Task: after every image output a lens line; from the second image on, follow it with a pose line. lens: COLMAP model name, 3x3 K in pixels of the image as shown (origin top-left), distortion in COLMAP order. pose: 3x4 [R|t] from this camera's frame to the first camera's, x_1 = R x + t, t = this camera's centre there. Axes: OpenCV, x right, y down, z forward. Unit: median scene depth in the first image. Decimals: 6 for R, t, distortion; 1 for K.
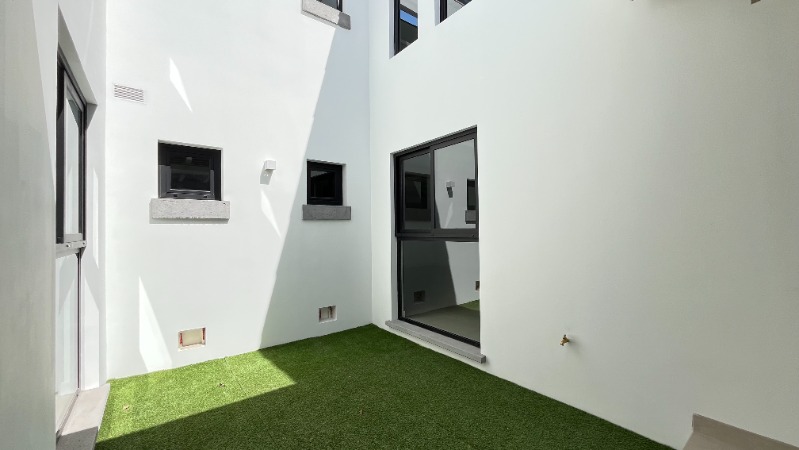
lens RADIAL K [[321.6, 0, 397.7], [0, 321.6, 225.9], [0, 0, 1]] dist [-0.001337, -0.001156]
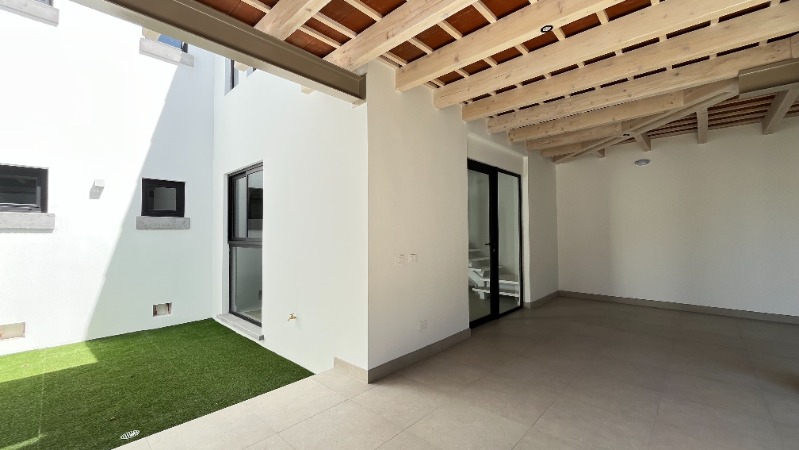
lens RADIAL K [[321.6, 0, 400.8], [0, 321.6, 226.6], [0, 0, 1]] dist [-0.001337, -0.001156]
pose [[0.987824, 0.008503, 0.155342, 0.501896], [-0.006333, 0.999875, -0.014458, -0.019117], [-0.155445, 0.013298, 0.987755, -0.320911]]
